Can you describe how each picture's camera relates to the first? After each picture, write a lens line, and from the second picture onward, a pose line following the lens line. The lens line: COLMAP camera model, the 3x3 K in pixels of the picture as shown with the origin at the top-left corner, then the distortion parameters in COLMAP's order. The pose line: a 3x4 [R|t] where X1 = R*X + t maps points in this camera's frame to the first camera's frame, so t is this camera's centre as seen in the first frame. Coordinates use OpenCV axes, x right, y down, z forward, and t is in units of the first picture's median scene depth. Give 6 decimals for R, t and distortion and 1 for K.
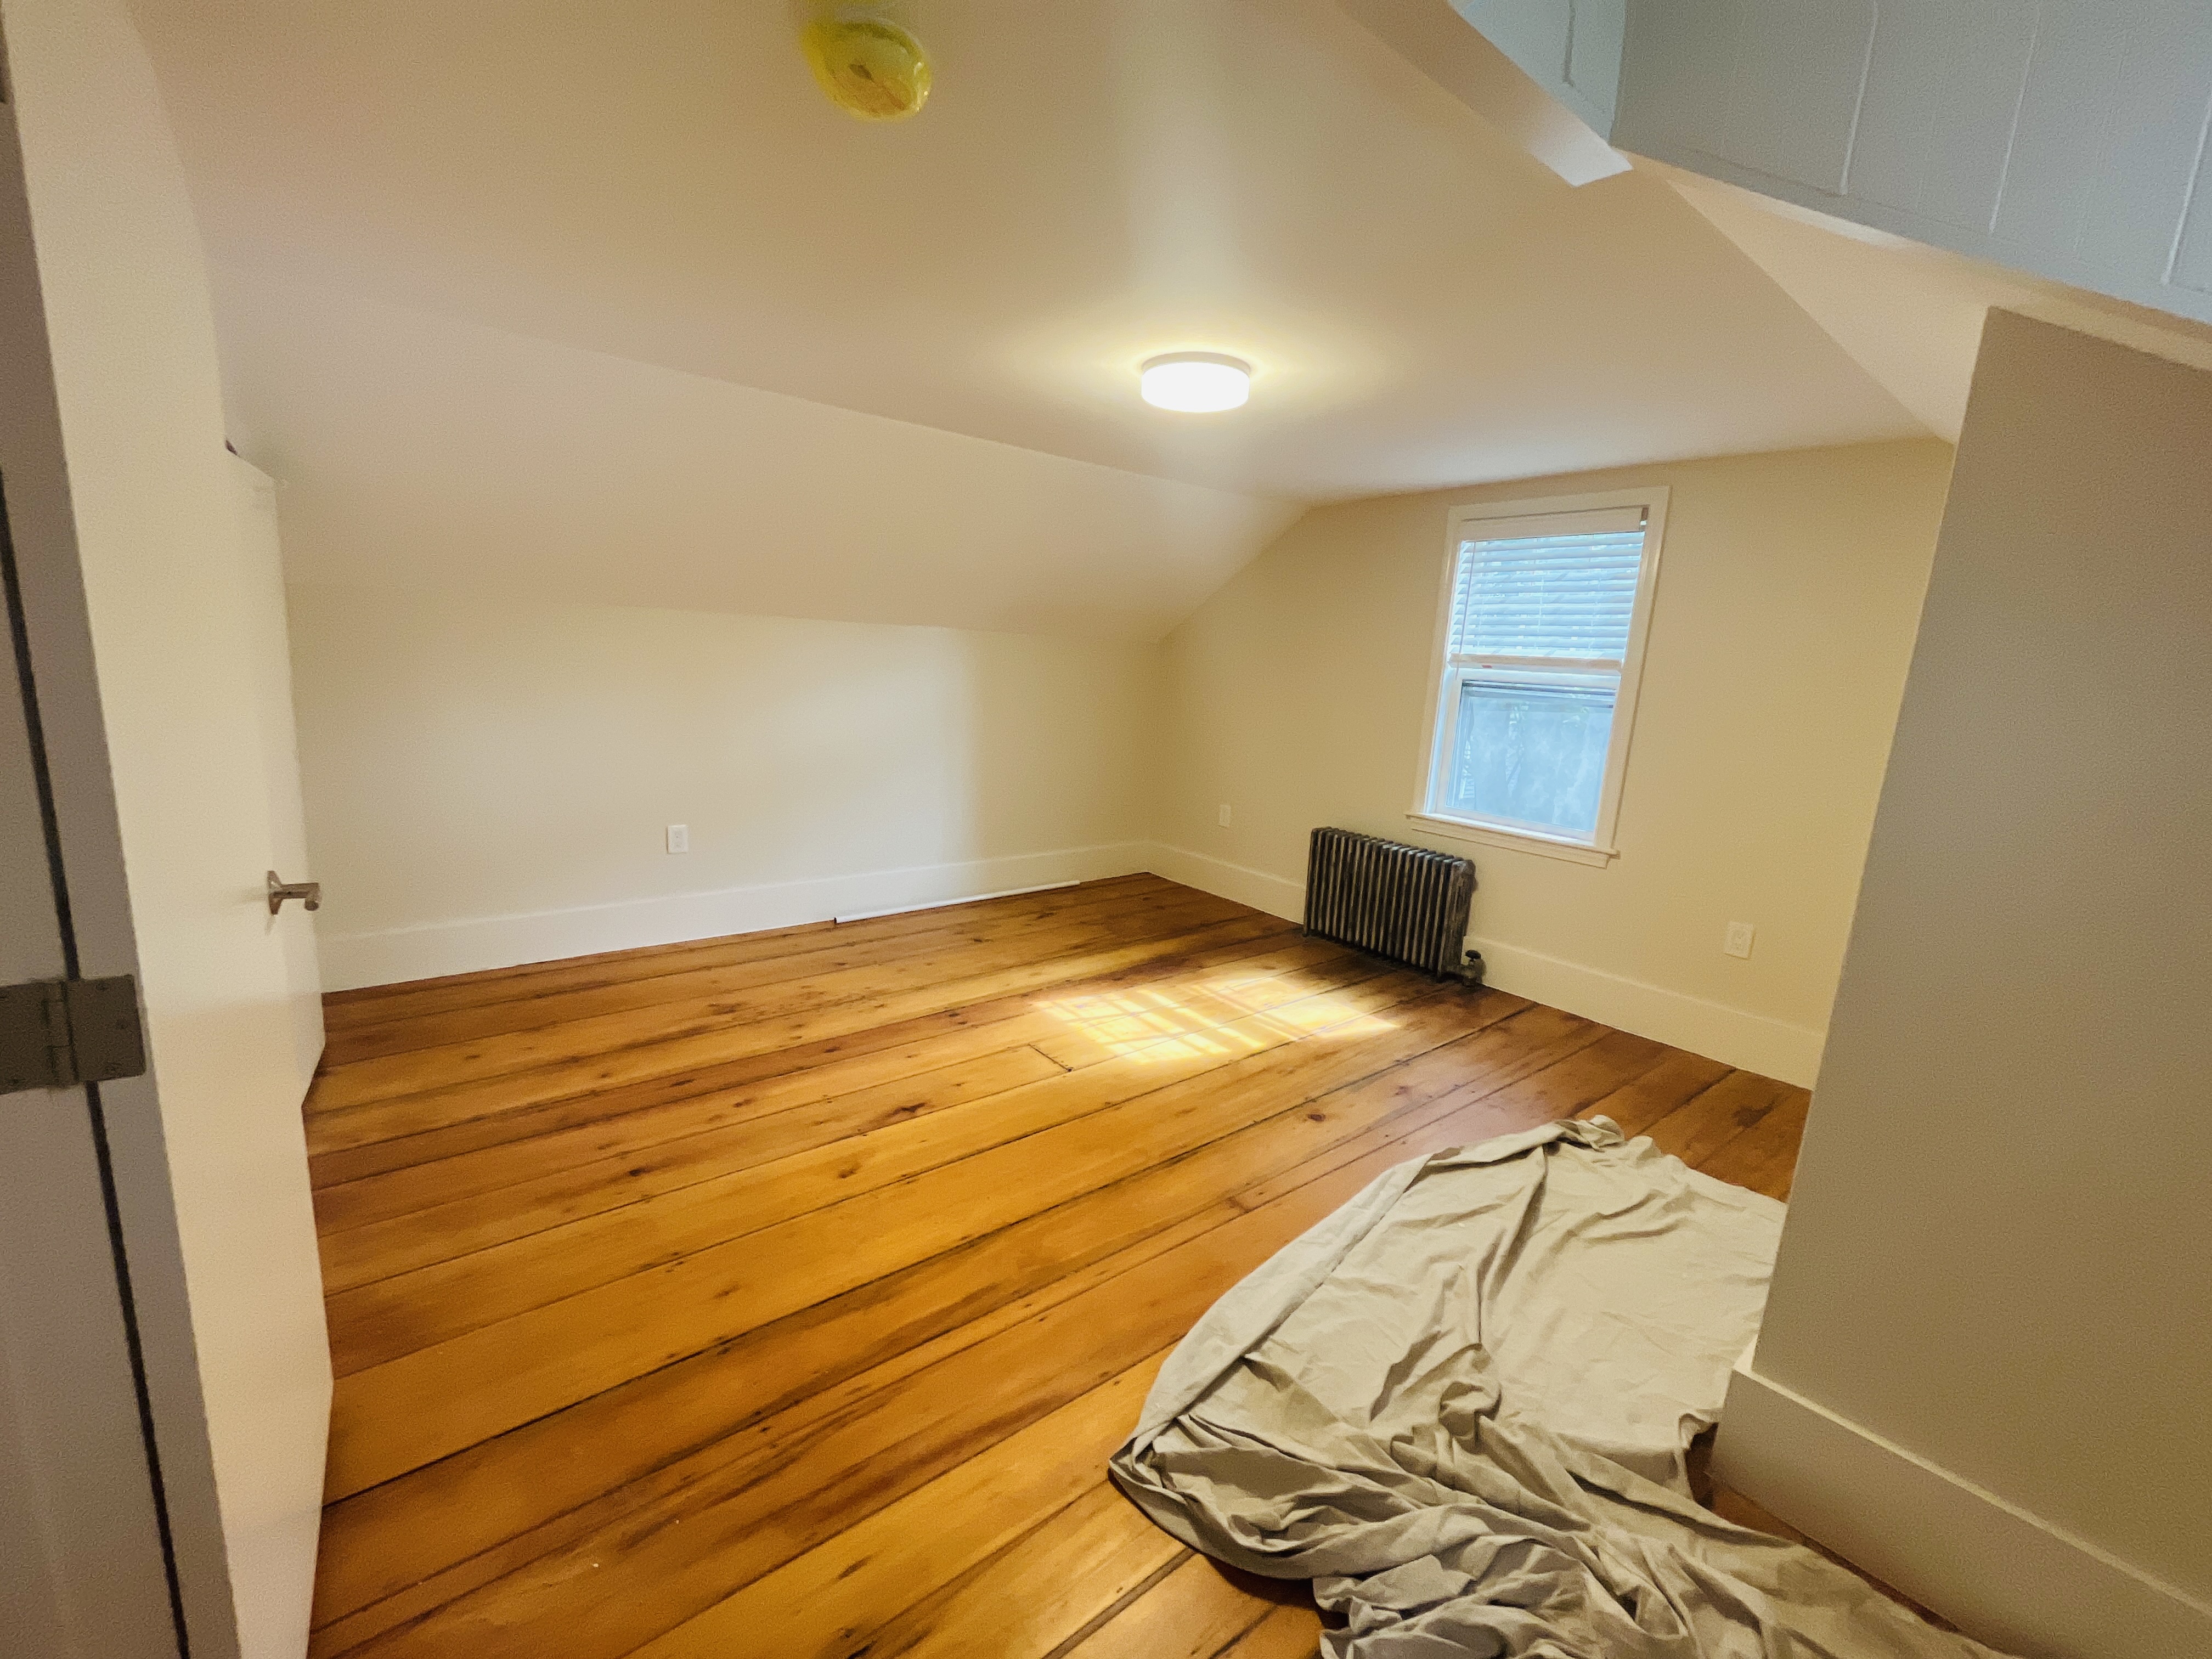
lens RADIAL K [[915.7, 0, 1102.2], [0, 915.7, 824.7], [0, 0, 1]] dist [-0.000655, 0.000016]
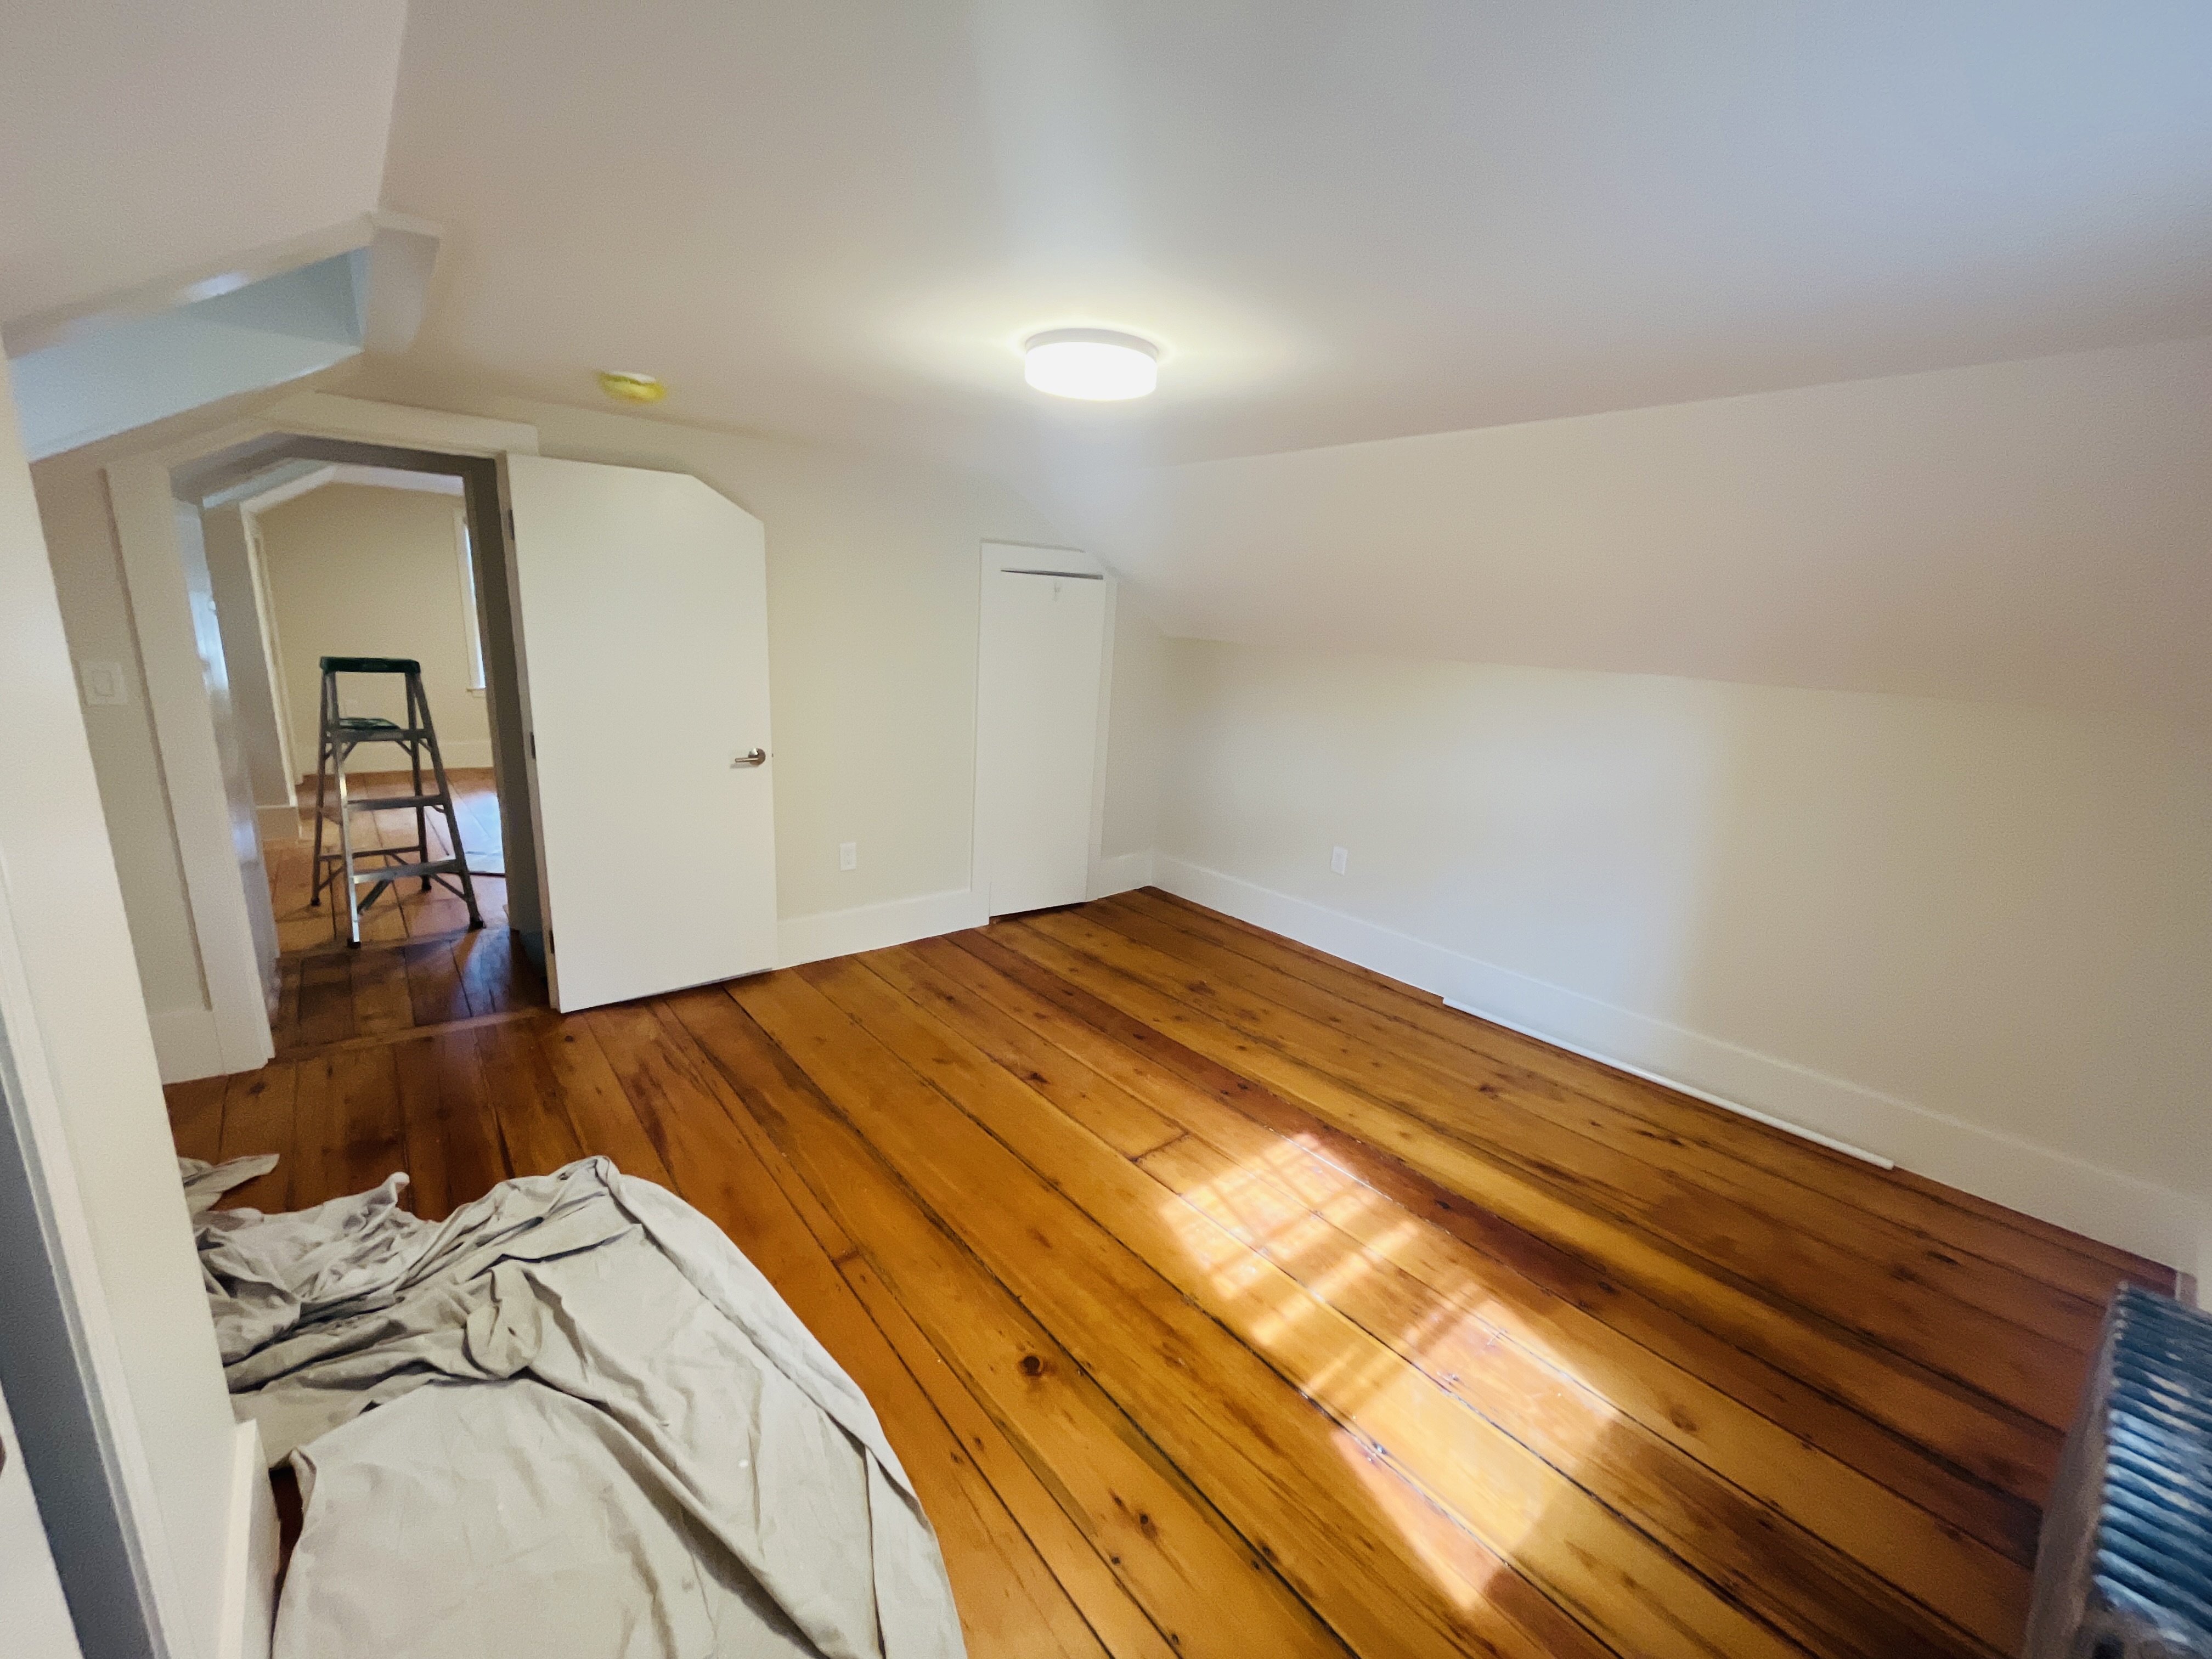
lens RADIAL K [[915.7, 0, 1102.2], [0, 915.7, 824.7], [0, 0, 1]] dist [-0.000655, 0.000016]
pose [[0.012502, 0.174509, -0.984576, 0.681352], [-0.233326, 0.957980, 0.166832, -0.160642], [0.972318, 0.227641, 0.052695, 0.743920]]
